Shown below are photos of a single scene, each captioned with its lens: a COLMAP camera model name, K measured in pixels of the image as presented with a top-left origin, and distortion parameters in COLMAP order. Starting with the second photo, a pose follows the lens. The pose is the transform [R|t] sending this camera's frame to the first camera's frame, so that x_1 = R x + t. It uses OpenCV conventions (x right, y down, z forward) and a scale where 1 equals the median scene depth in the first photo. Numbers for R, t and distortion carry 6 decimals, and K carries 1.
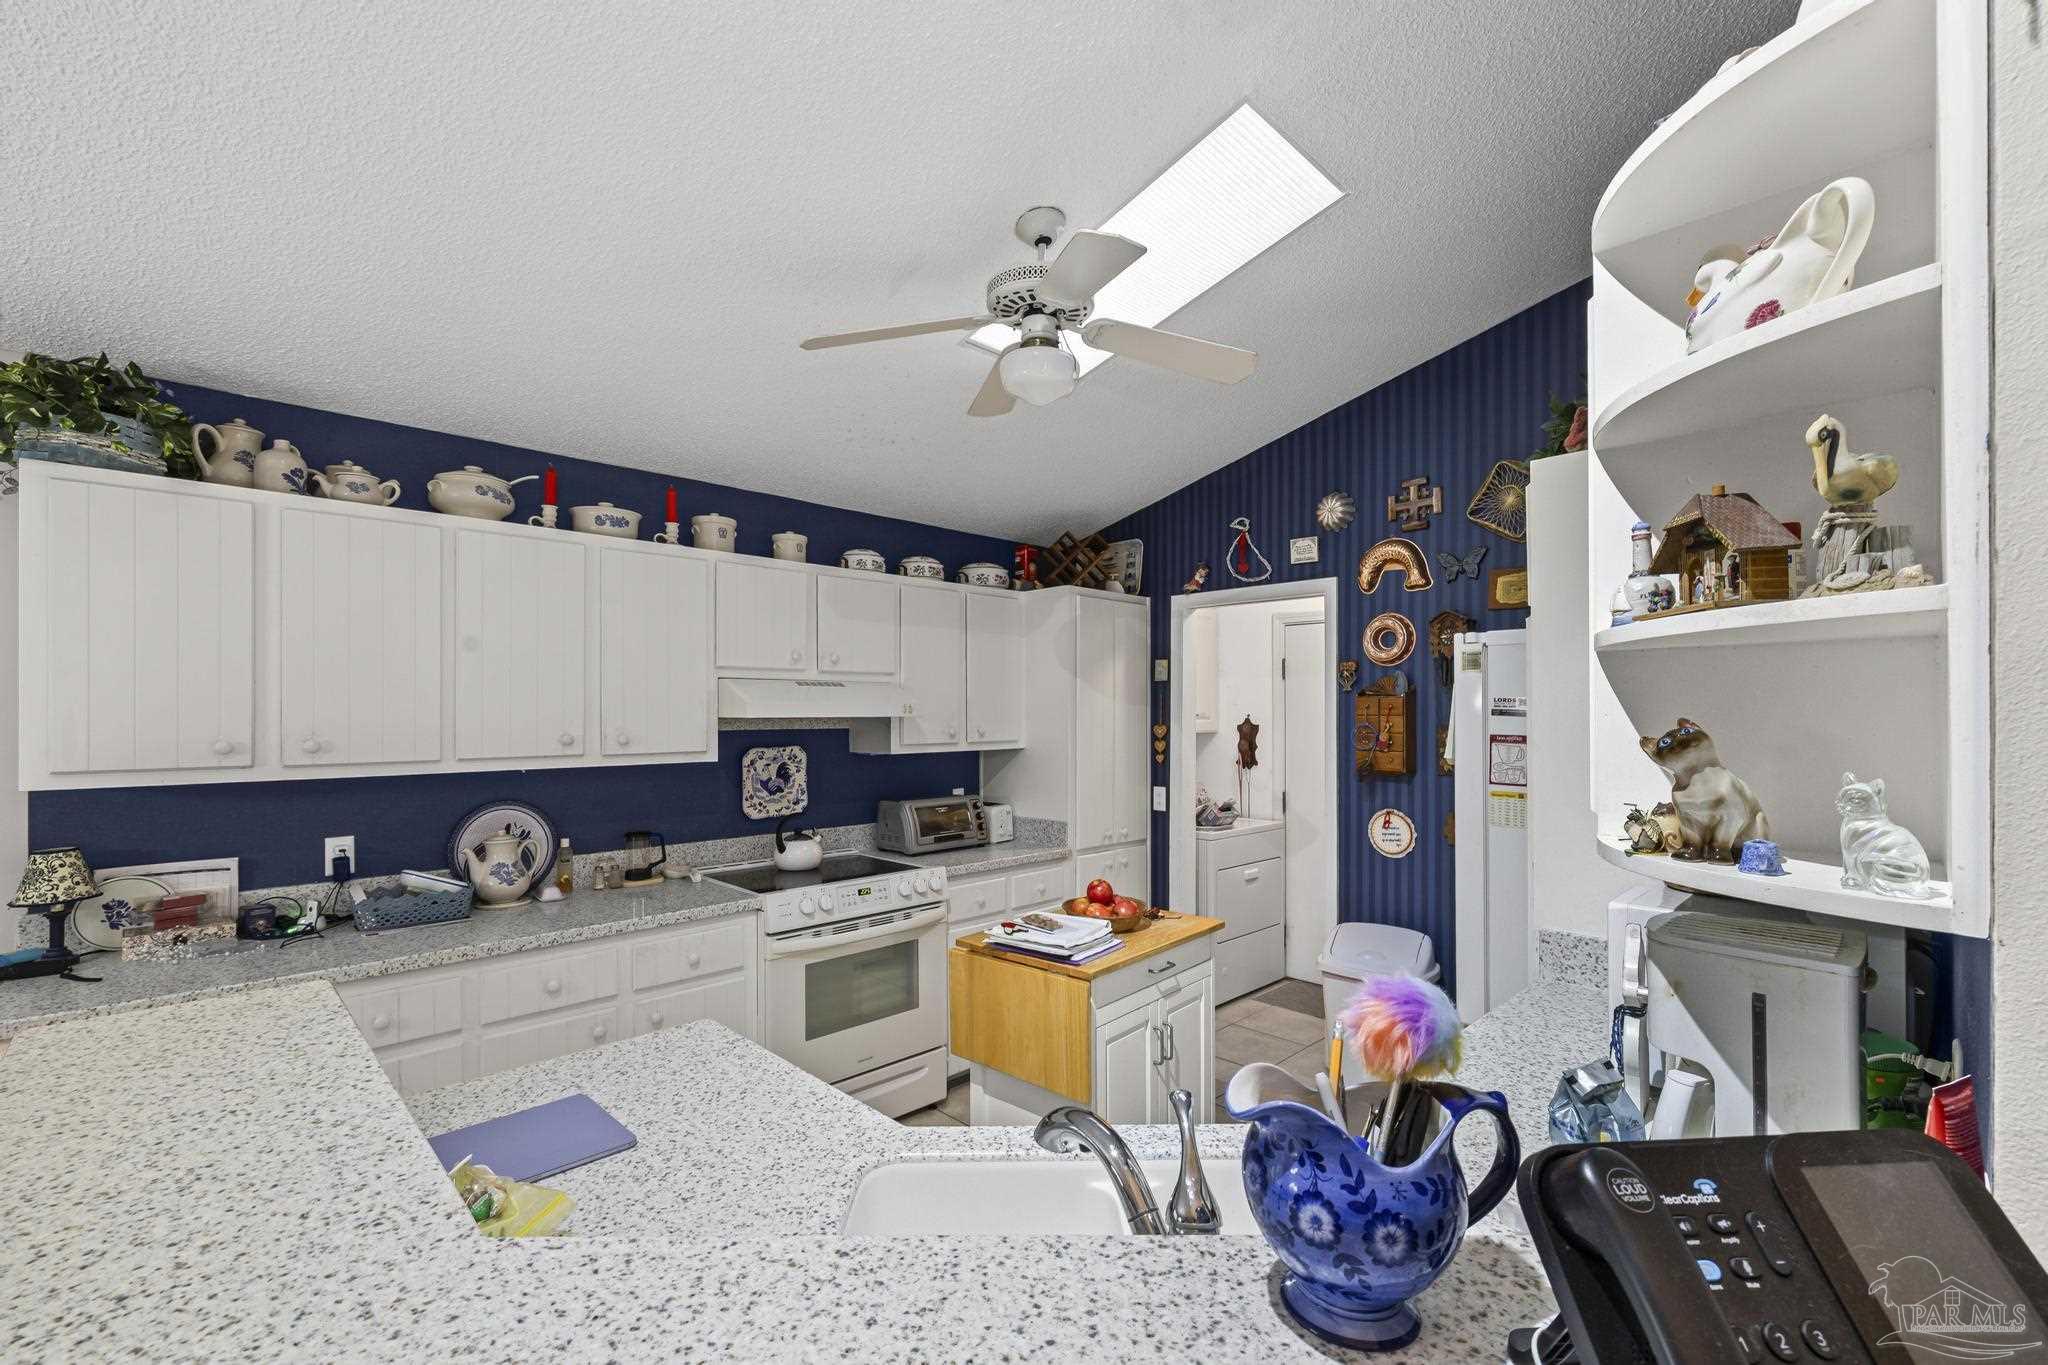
lens RADIAL K [[861.8, 0, 1019.6], [0, 861.8, 711.7], [0, 0, 1]] dist [0.002437, 0.000021]
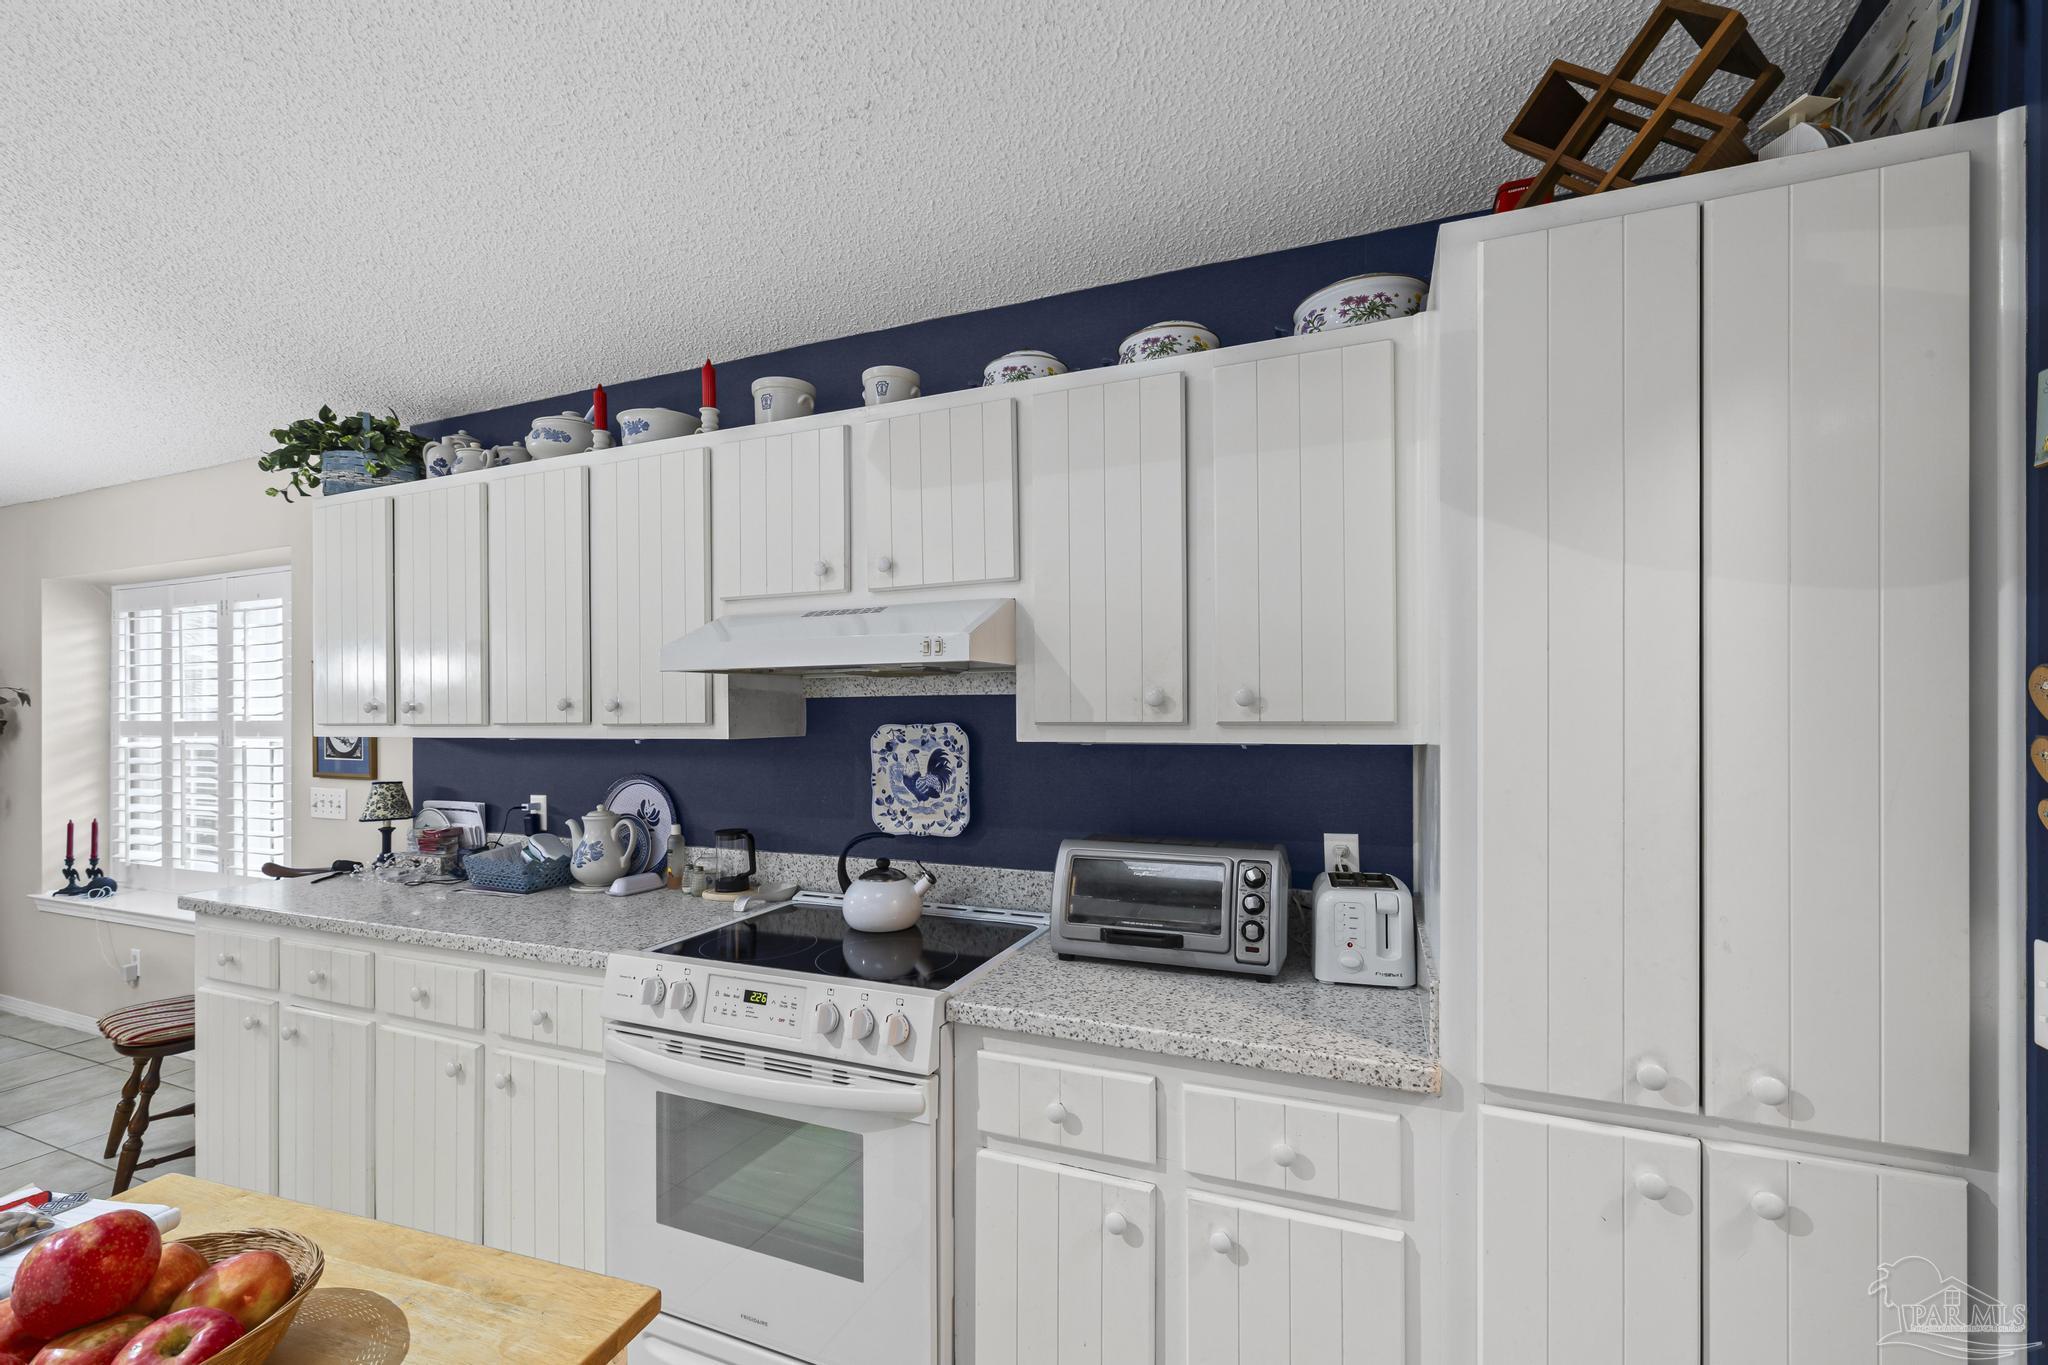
lens RADIAL K [[861.8, 0, 1025.3], [0, 861.8, 709.0], [0, 0, 1]] dist [0.002437, 0.000021]
pose [[0.399602, -0.001450, -0.916688, 0.316746], [0.006682, 0.999977, 0.001331, 0.030634], [0.916665, -0.006657, 0.399602, 0.825903]]
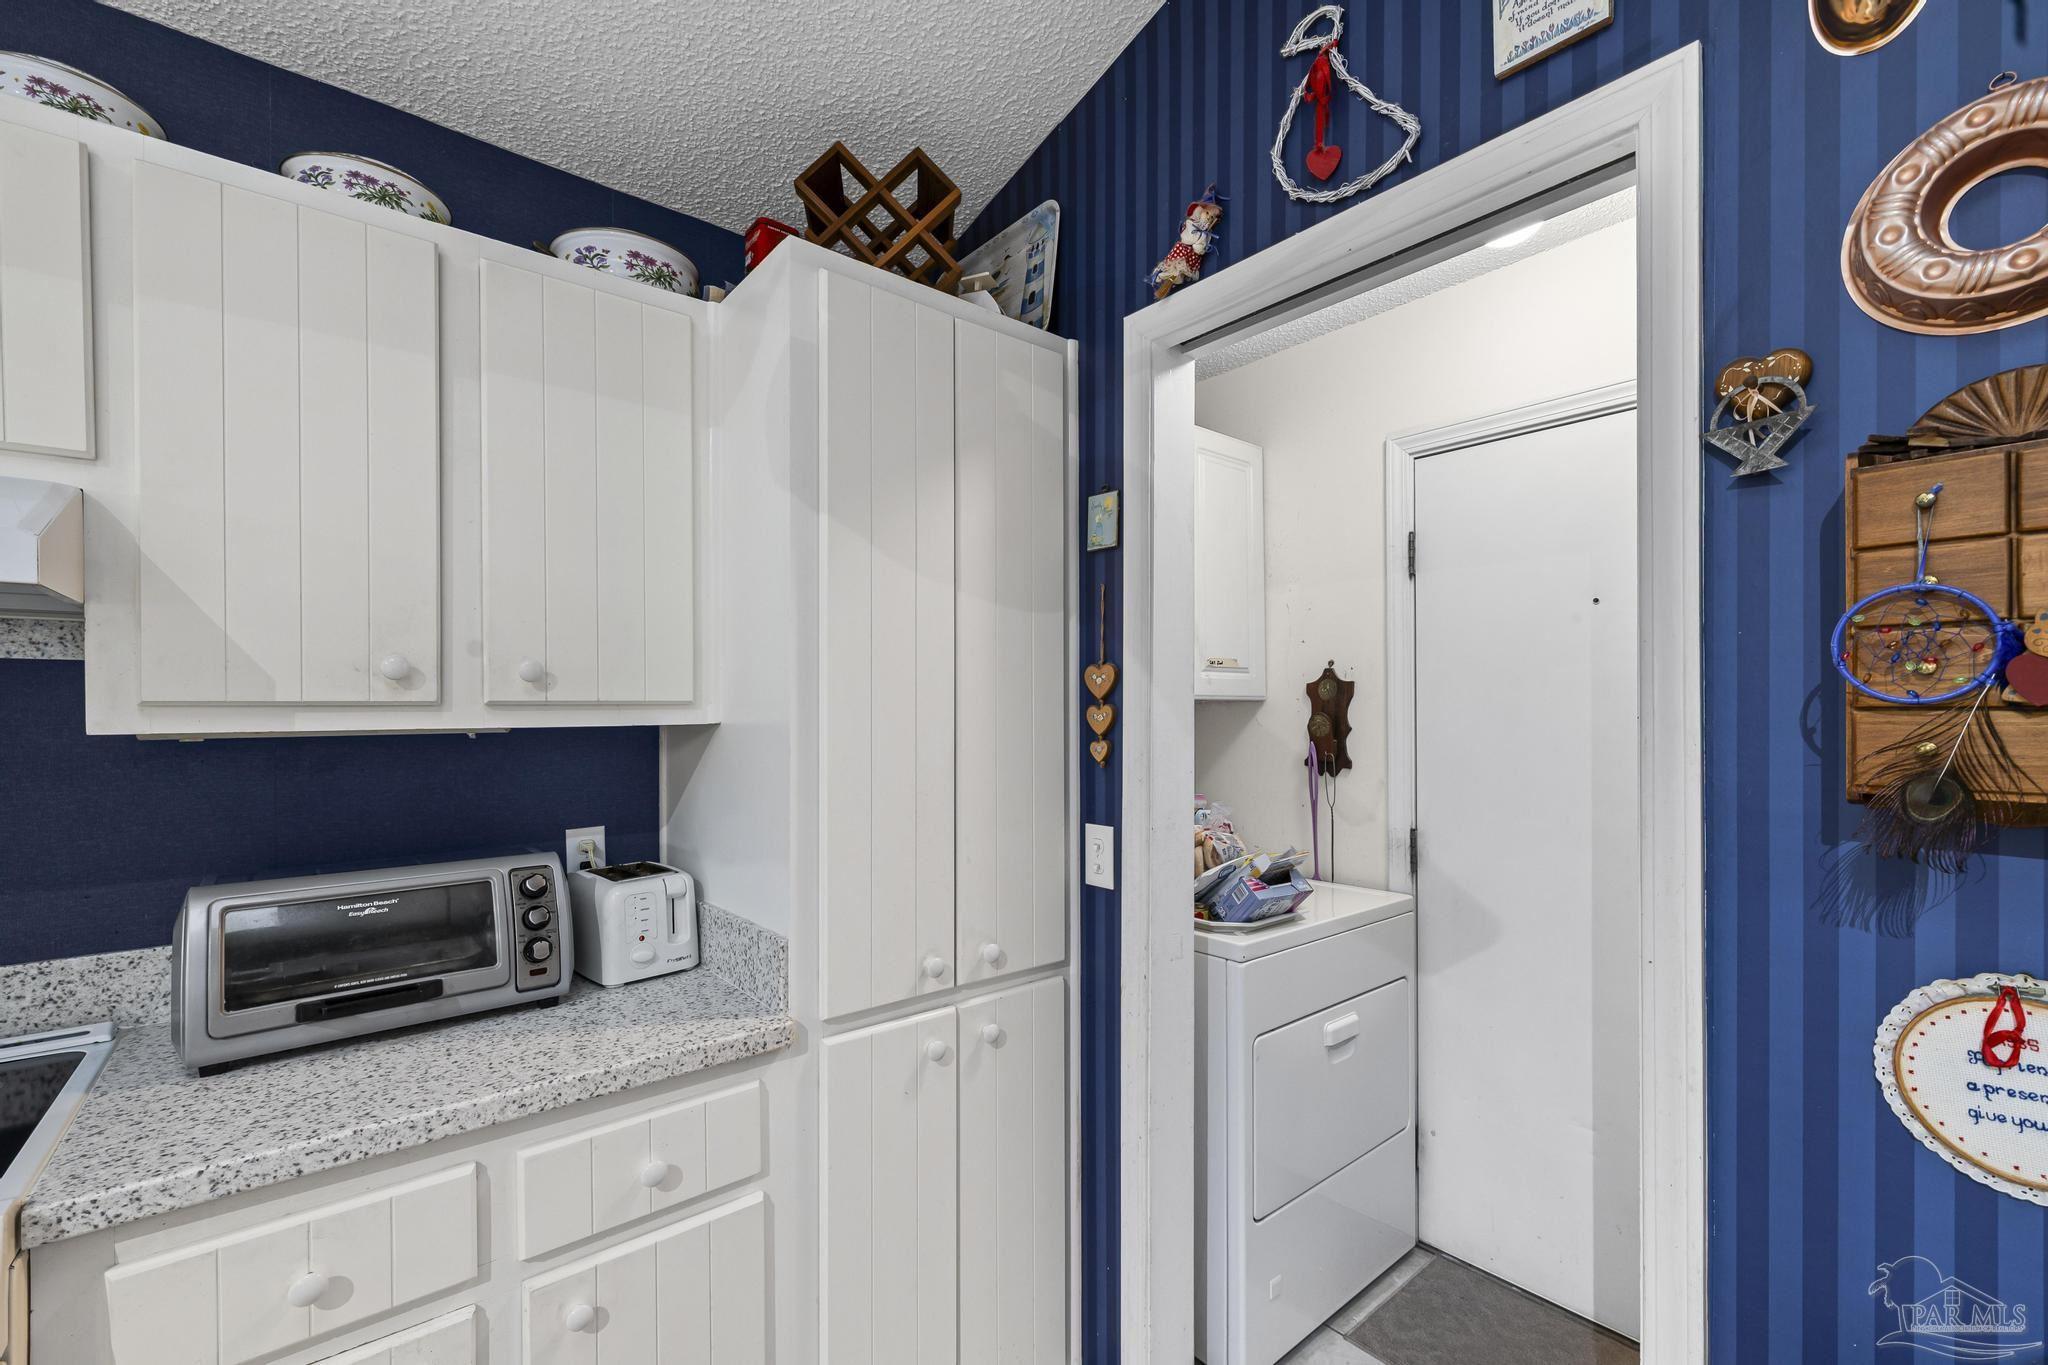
lens RADIAL K [[861.8, 0, 1014.2], [0, 861.8, 714.0], [0, 0, 1]] dist [0.002437, 0.000021]
pose [[0.996779, -0.004007, -0.080098, 0.190738], [0.004364, 0.999981, 0.004280, 0.043680], [0.080079, -0.004616, 0.996778, 0.753613]]
